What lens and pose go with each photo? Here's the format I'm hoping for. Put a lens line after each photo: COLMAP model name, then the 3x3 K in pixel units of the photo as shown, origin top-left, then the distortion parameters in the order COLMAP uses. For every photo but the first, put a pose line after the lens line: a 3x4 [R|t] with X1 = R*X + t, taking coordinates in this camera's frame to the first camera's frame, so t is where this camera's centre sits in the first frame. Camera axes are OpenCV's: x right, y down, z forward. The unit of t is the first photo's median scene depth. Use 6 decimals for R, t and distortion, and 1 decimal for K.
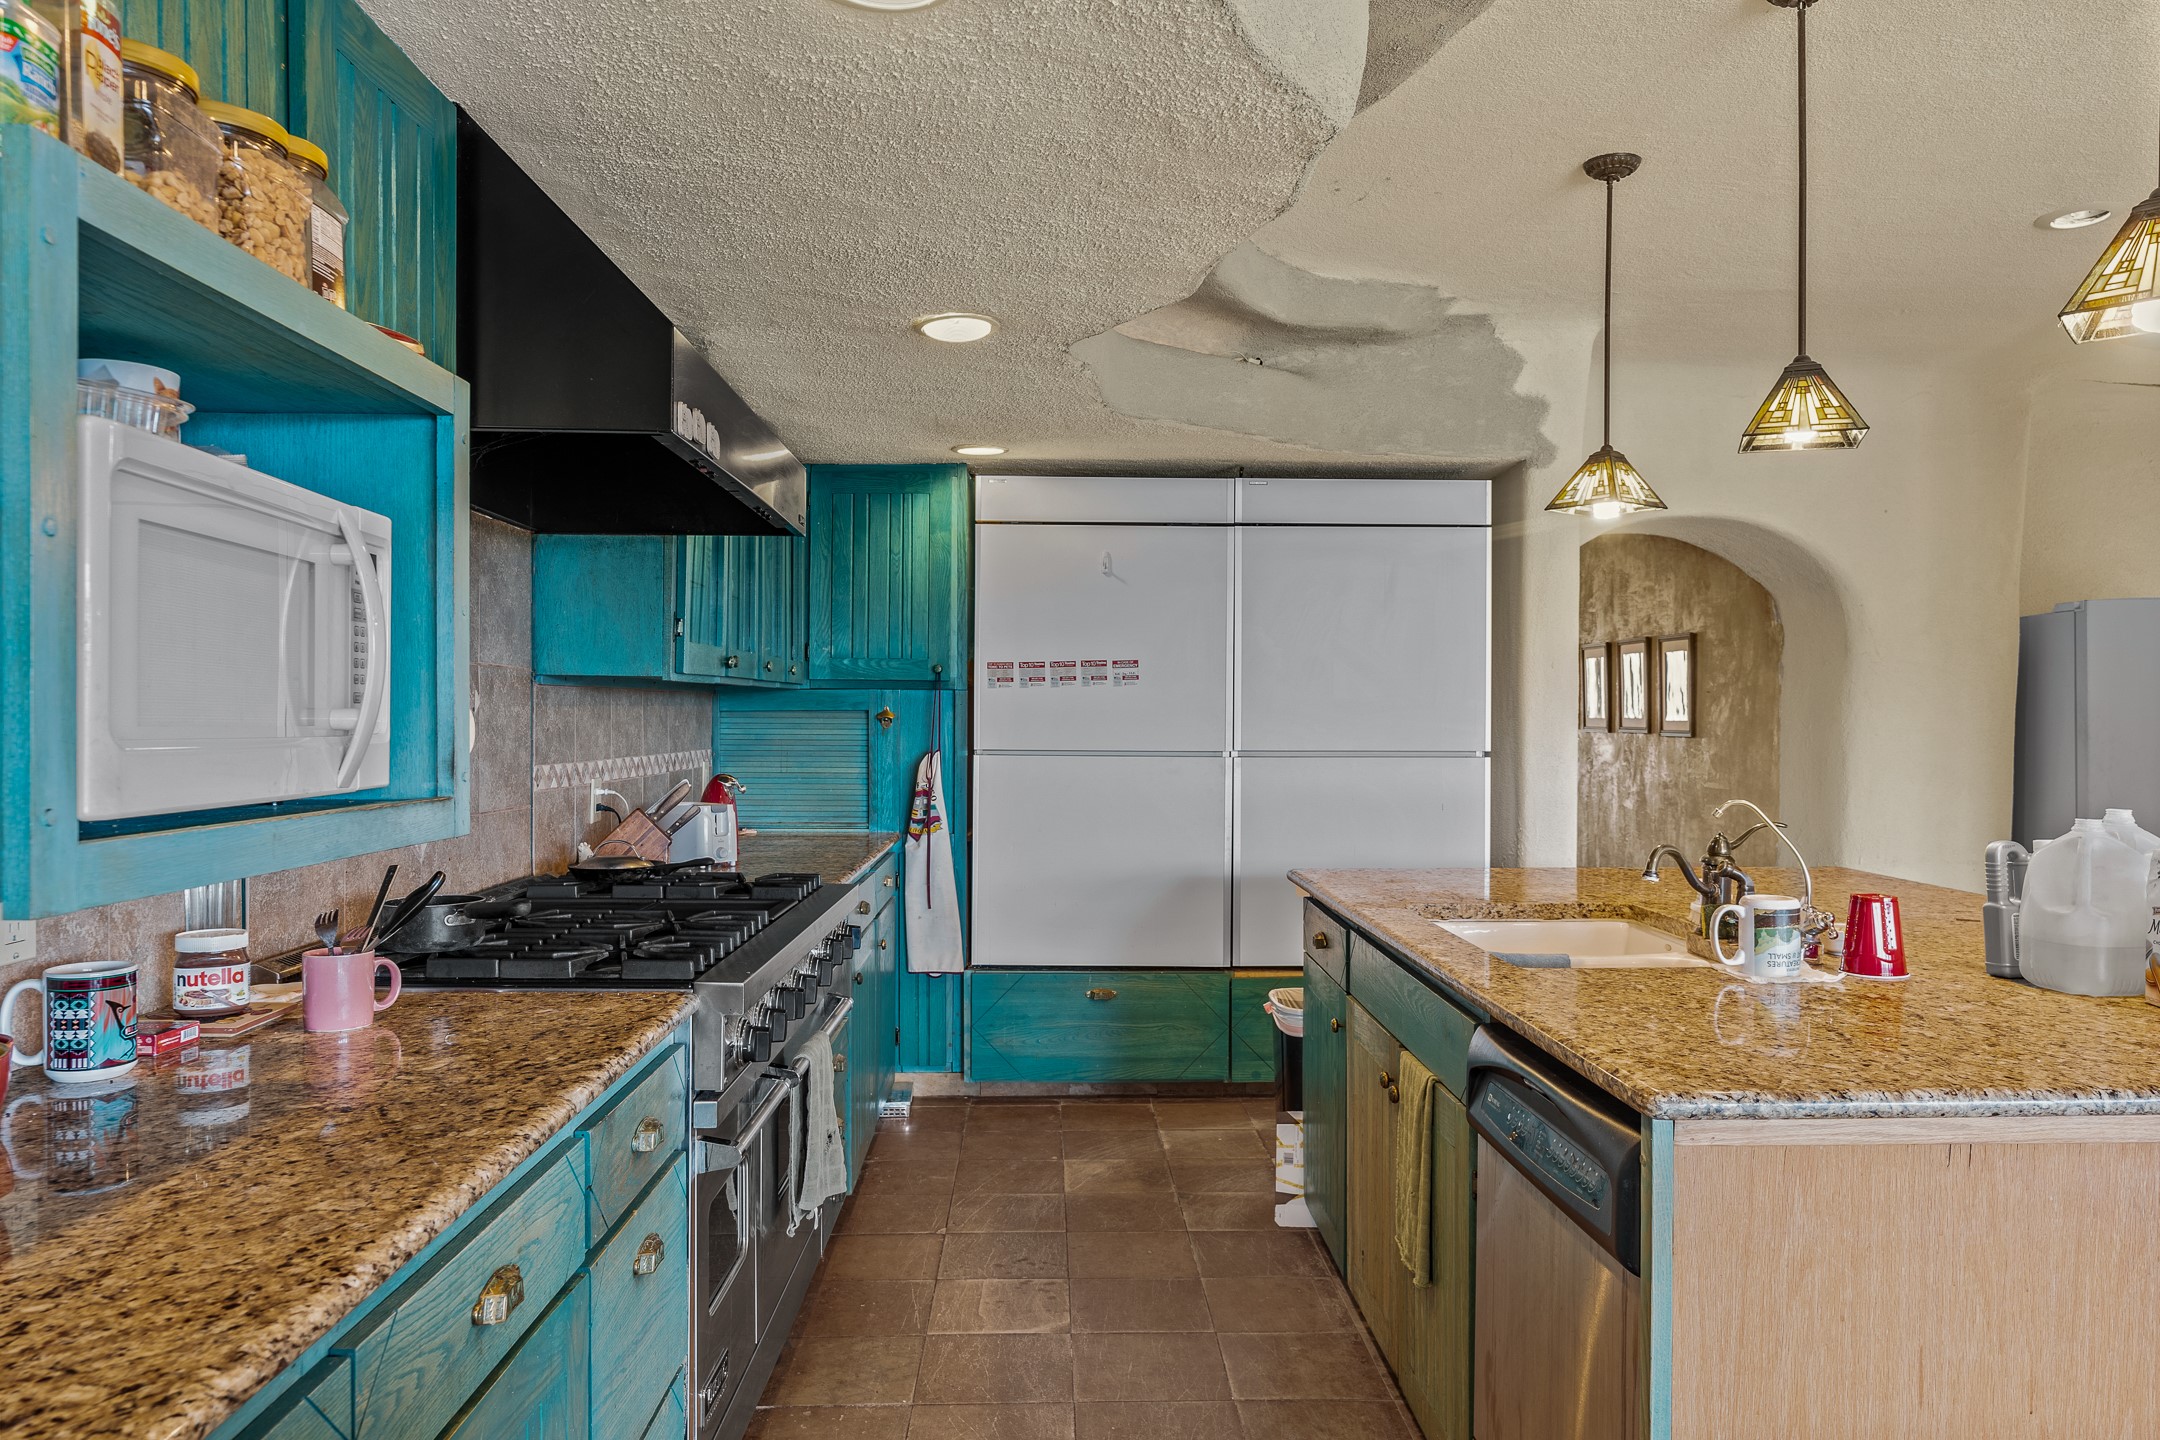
lens RADIAL K [[1479.7, 0, 1080.0], [0, 1479.7, 720.0], [0, 0, 1]] dist [-0.000730, 0.004801]
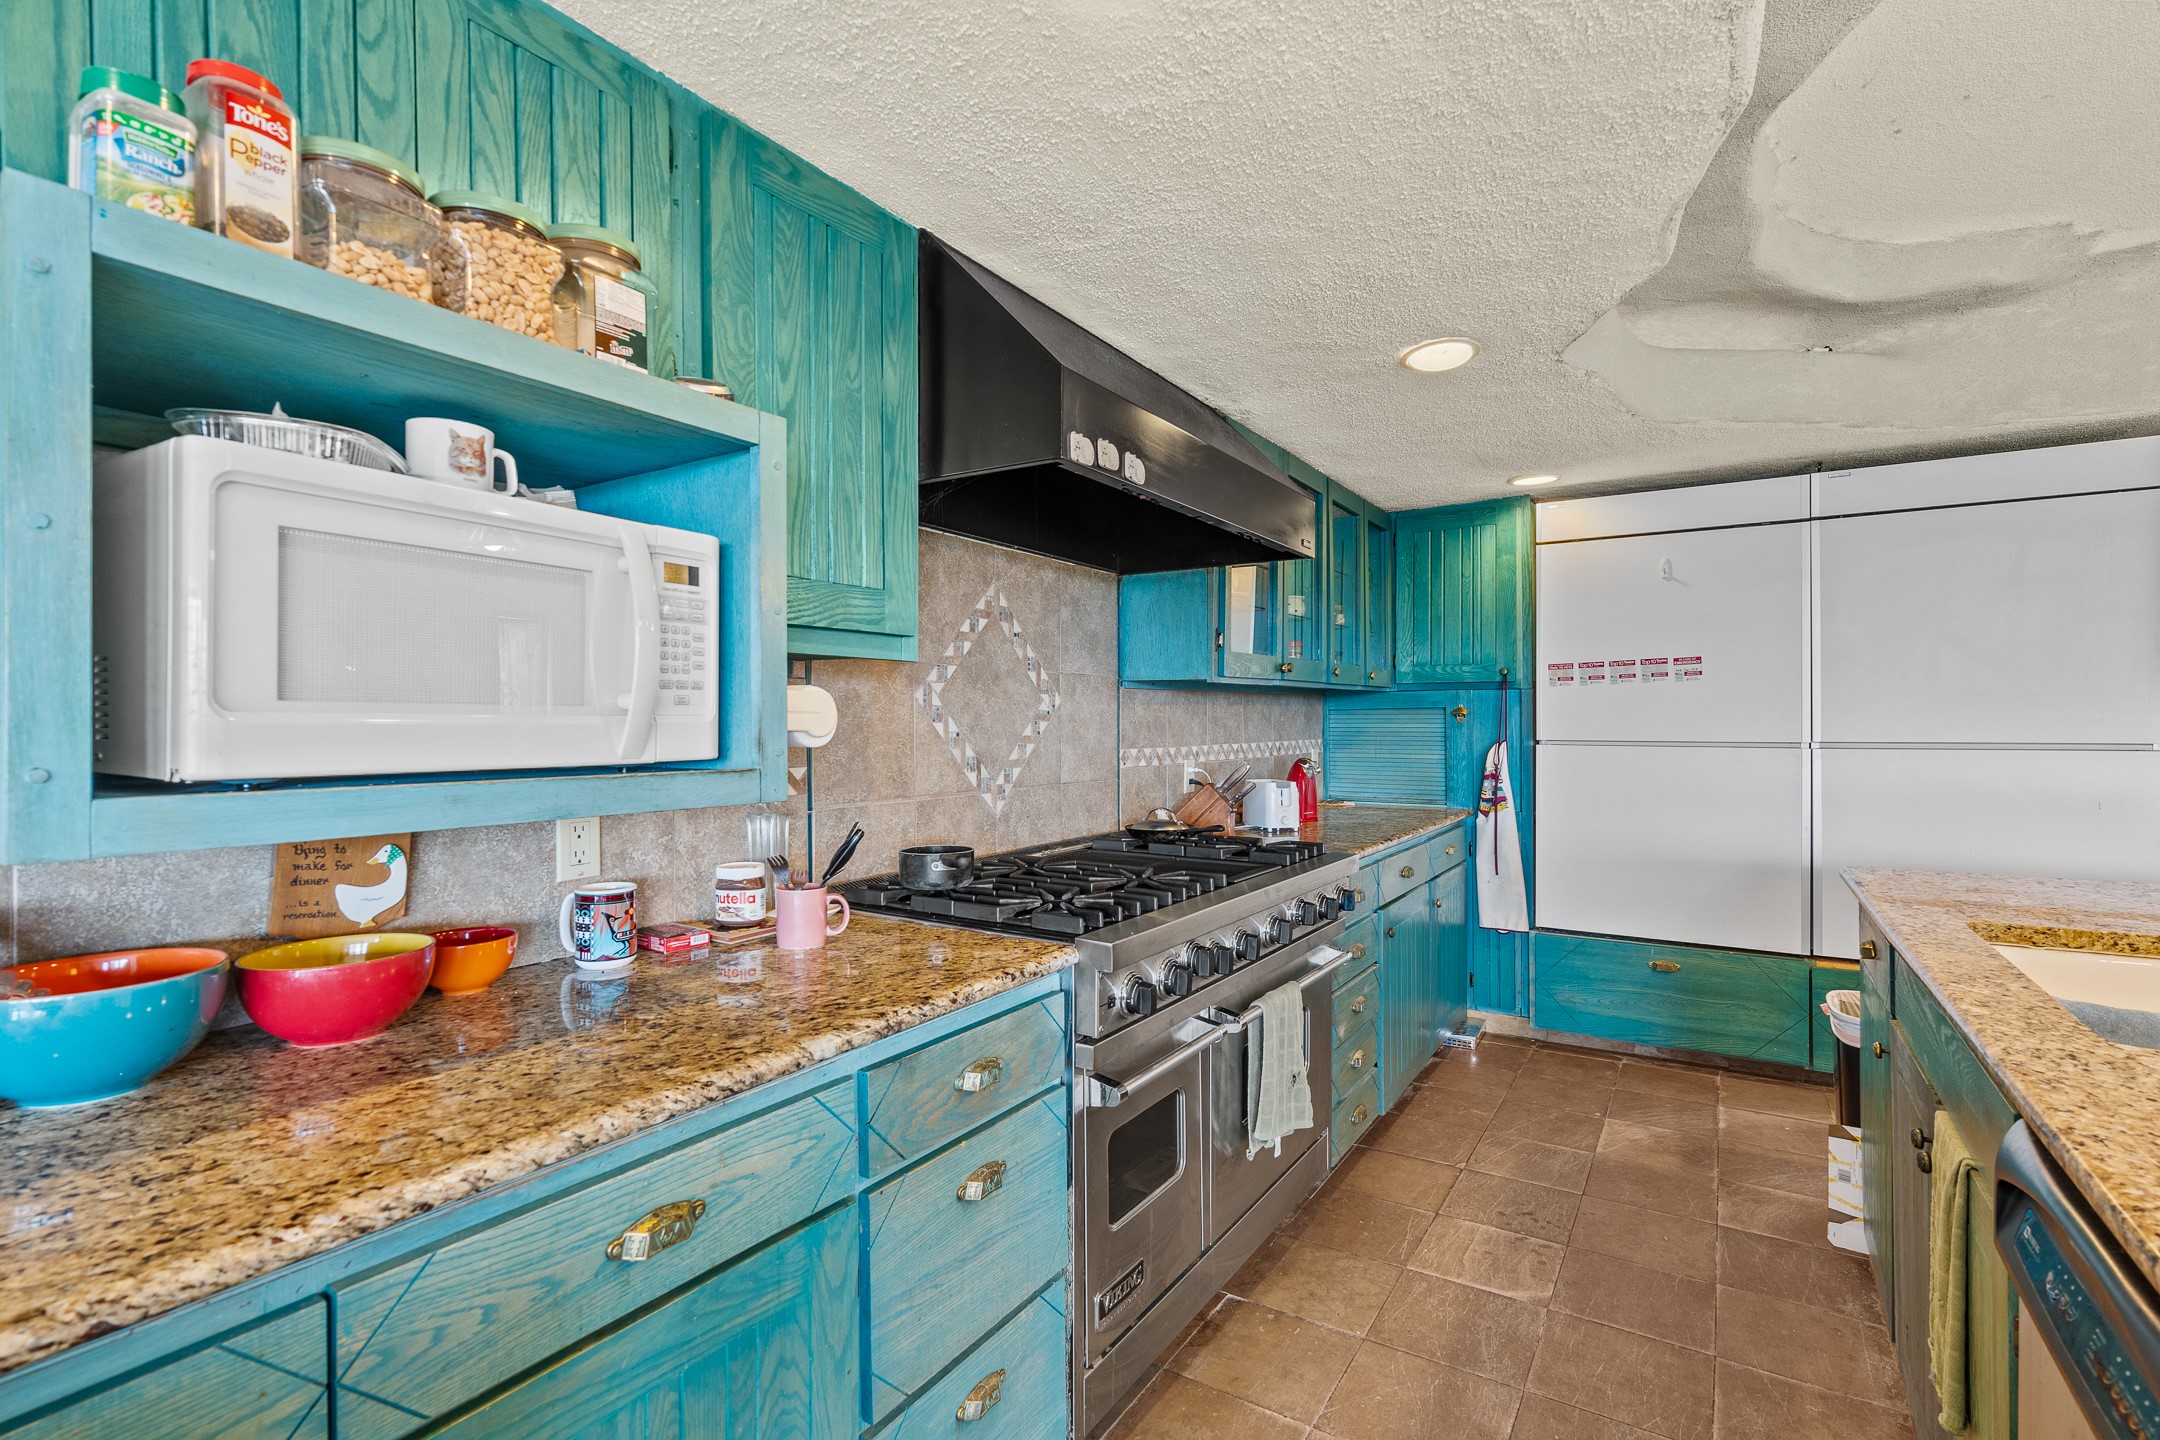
lens RADIAL K [[1003.5, 0, 1082.3], [0, 1003.5, 714.3], [0, 0, 1]] dist [-0.007916, 0.002250]
pose [[0.827672, -0.011383, -0.561096, 0.098726], [0.006507, 0.999922, -0.010687, 0.008015], [0.561174, 0.005194, 0.827682, 0.203429]]
